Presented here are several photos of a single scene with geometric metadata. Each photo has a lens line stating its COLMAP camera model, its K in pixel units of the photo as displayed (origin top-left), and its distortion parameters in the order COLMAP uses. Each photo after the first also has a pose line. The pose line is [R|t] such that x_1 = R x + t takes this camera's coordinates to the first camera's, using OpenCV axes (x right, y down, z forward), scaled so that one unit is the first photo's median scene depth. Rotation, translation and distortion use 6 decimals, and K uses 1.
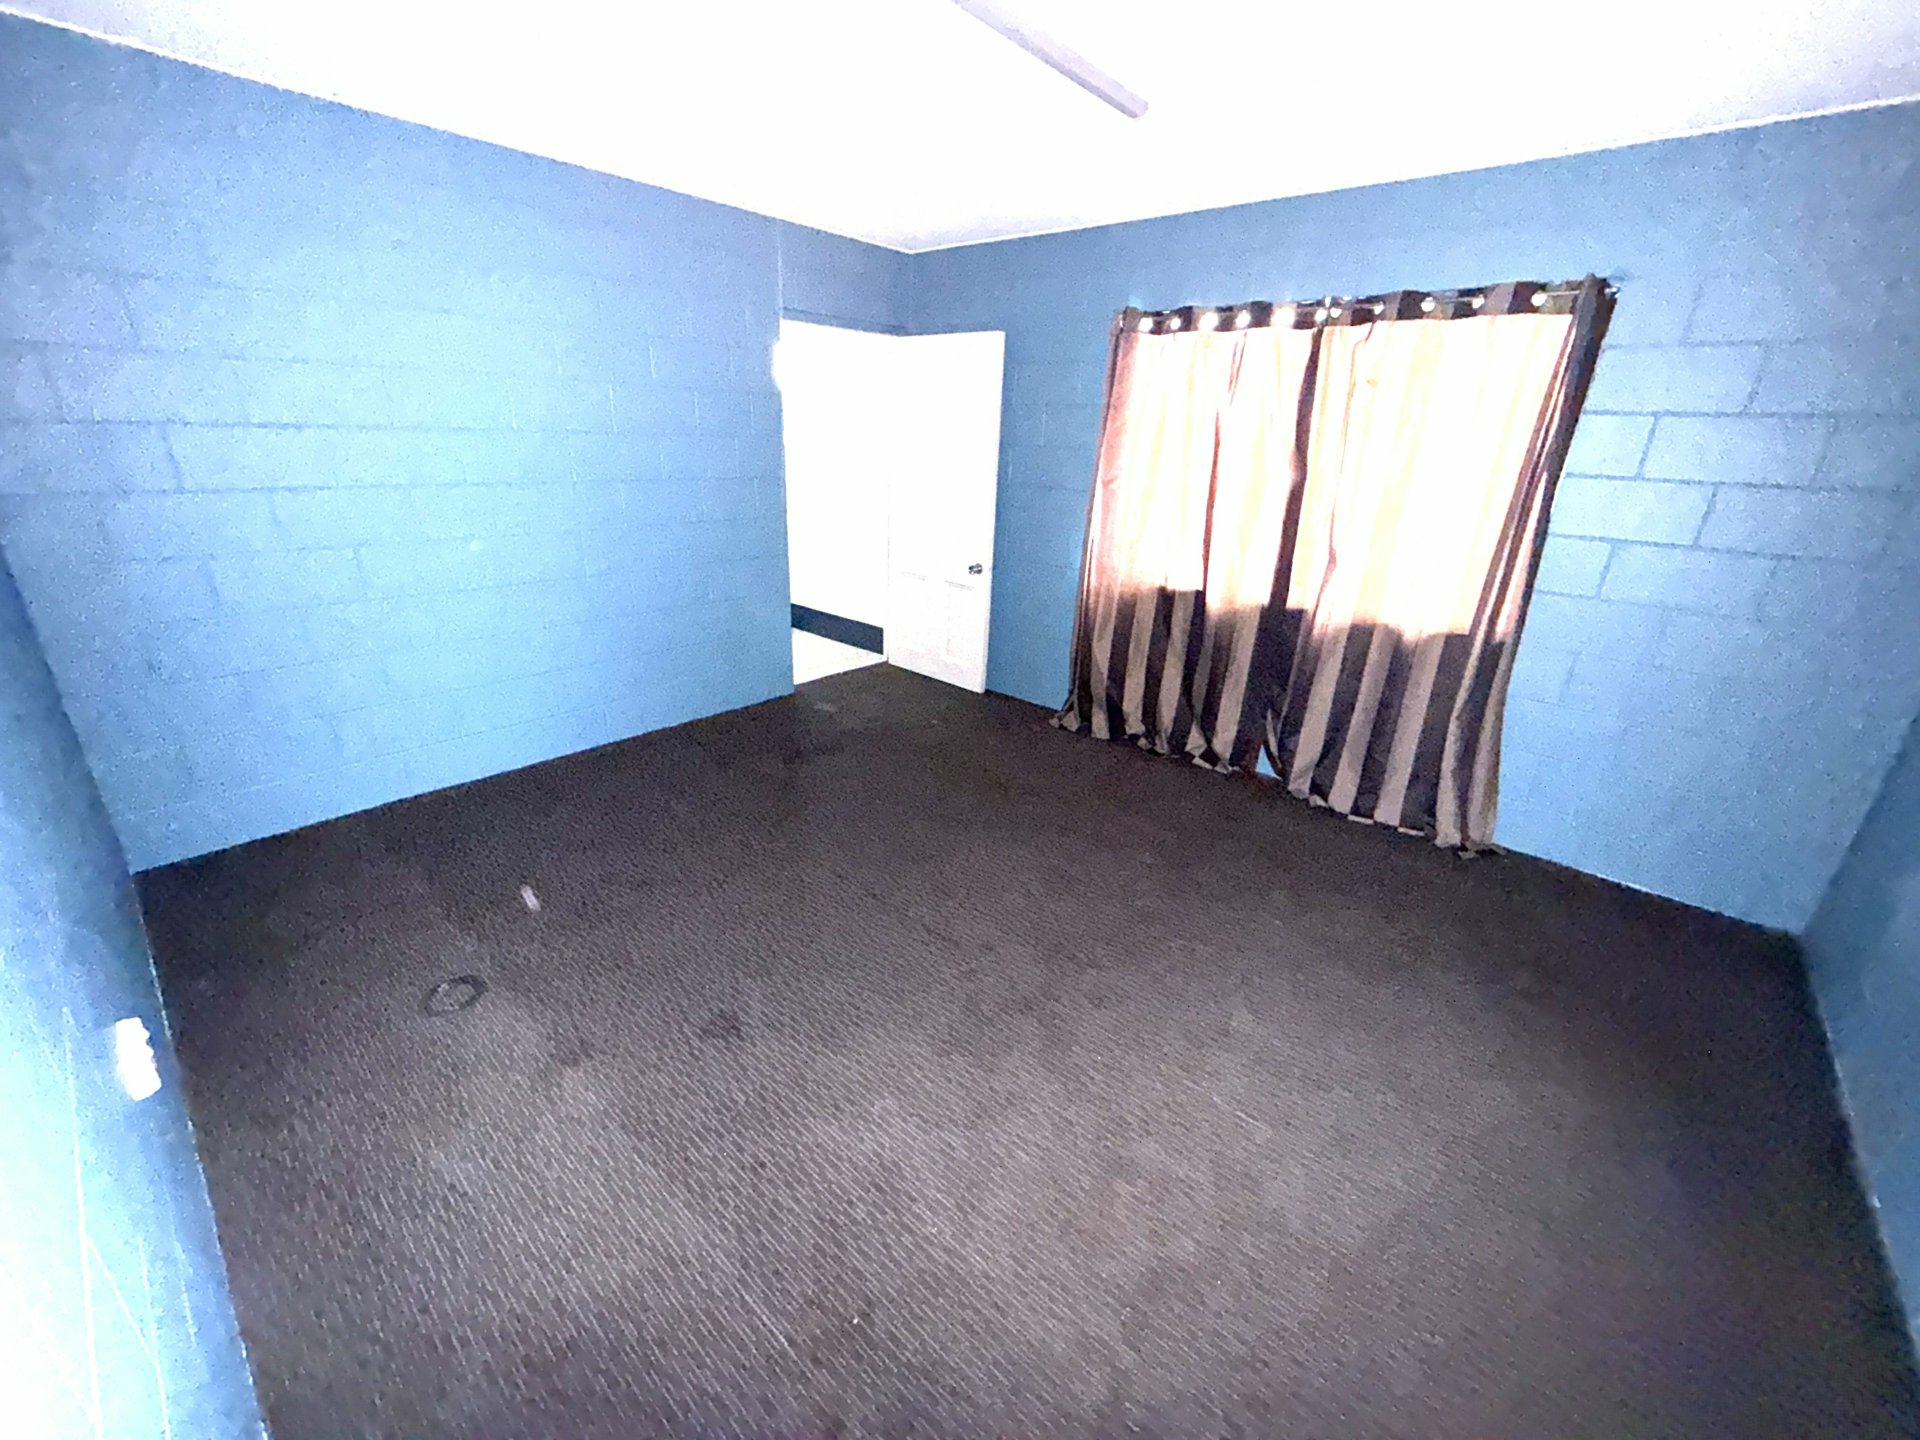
lens RADIAL K [[765.4, 0, 950.7], [0, 765.4, 712.9], [0, 0, 1]] dist [0.003157, -0.000642]
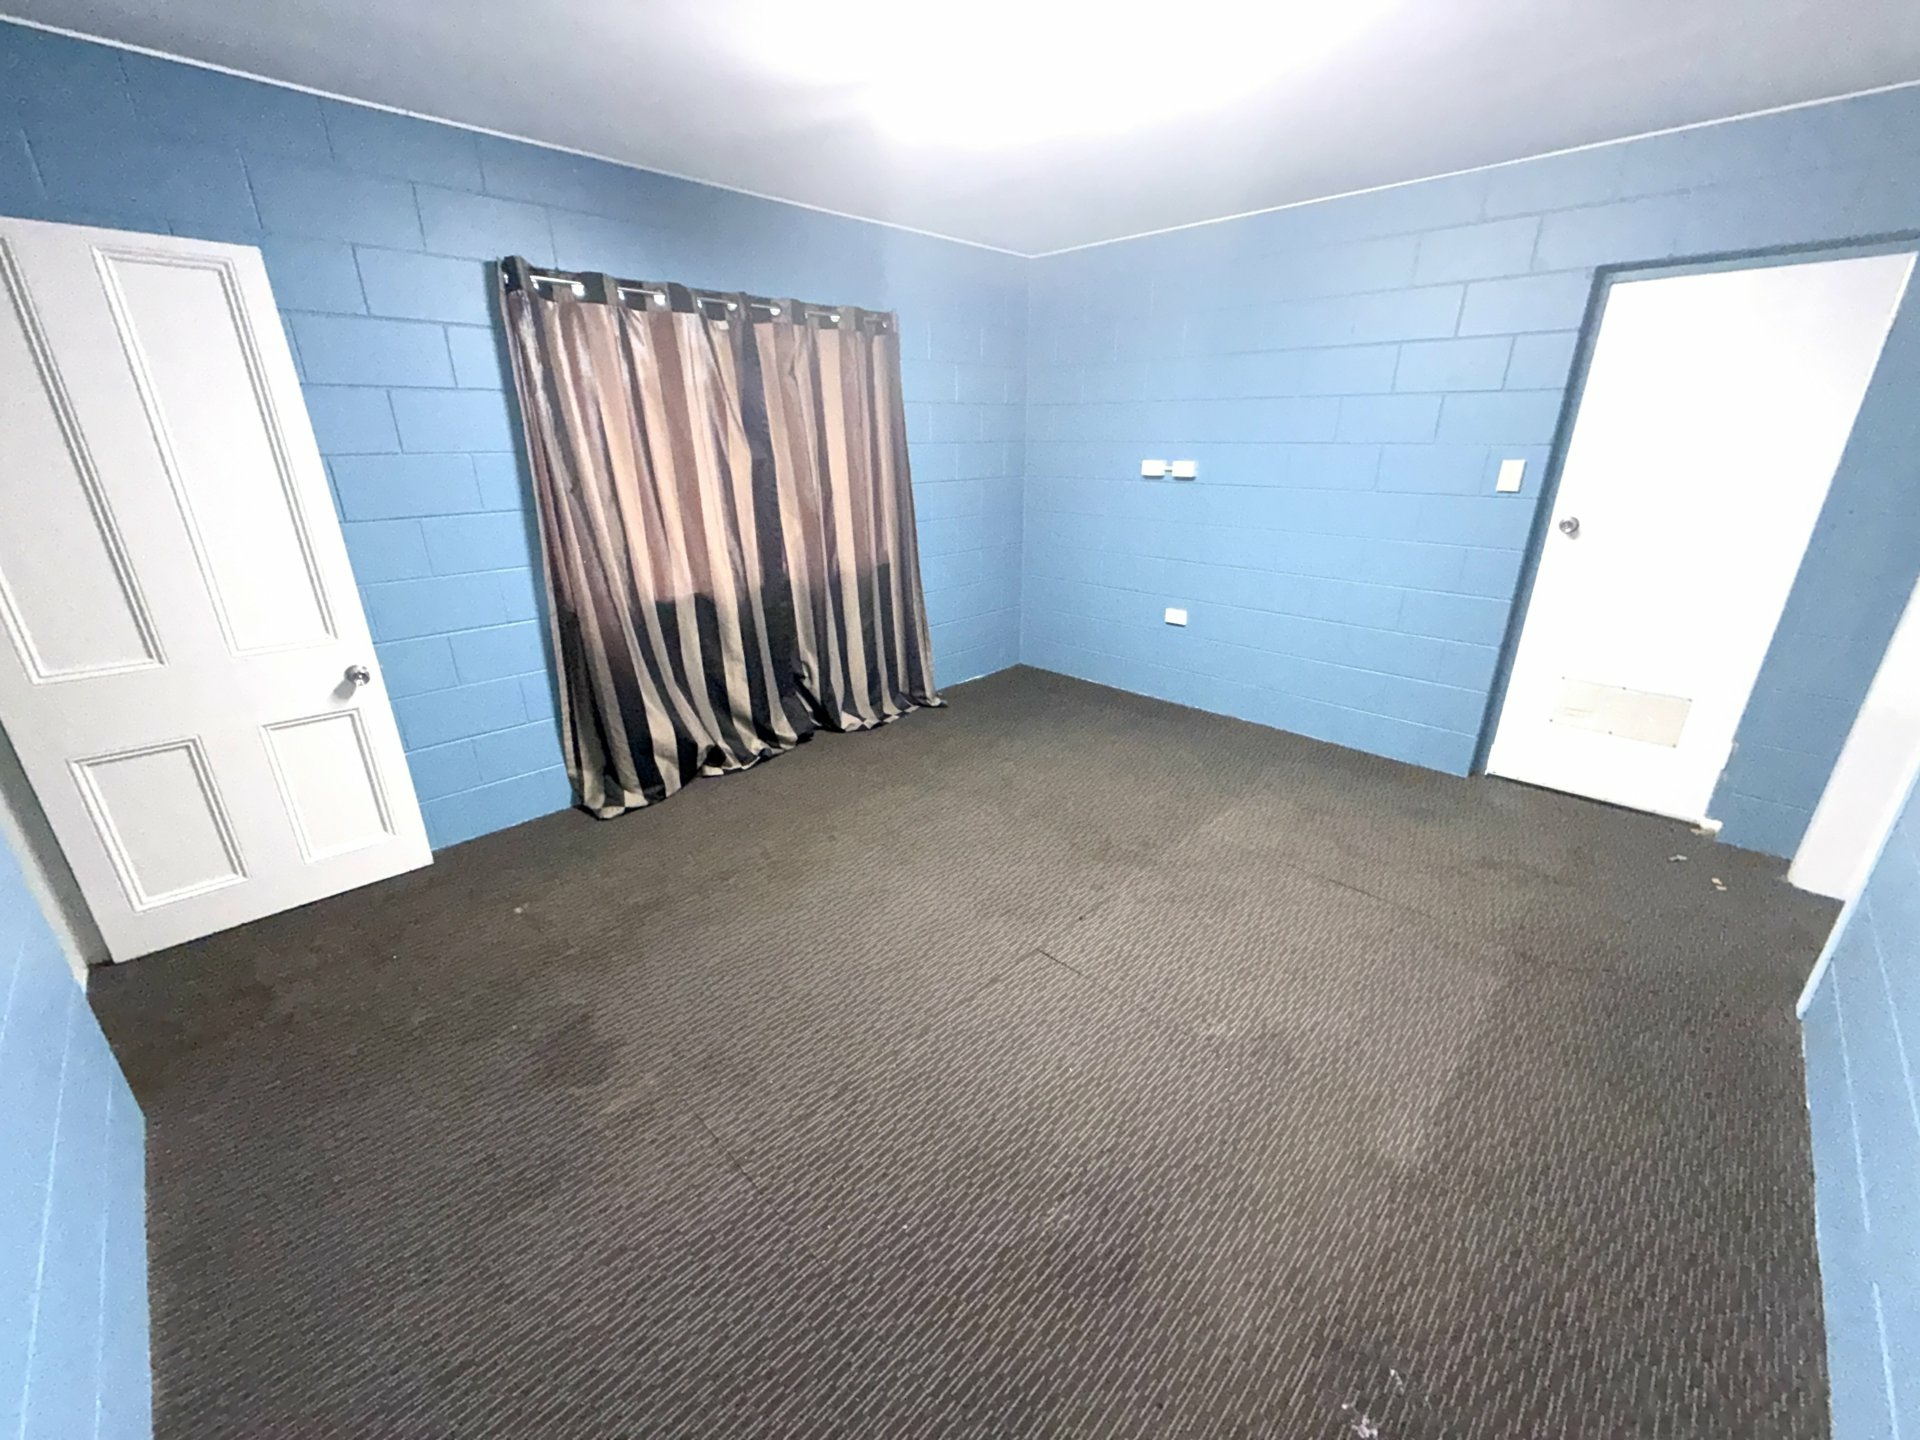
lens RADIAL K [[765.4, 0, 950.7], [0, 765.4, 712.9], [0, 0, 1]] dist [0.003157, -0.000642]
pose [[0.043711, -0.357495, 0.932892, -0.568979], [0.379684, 0.869664, 0.315475, -0.206240], [-0.924083, 0.340415, 0.173749, 0.594642]]
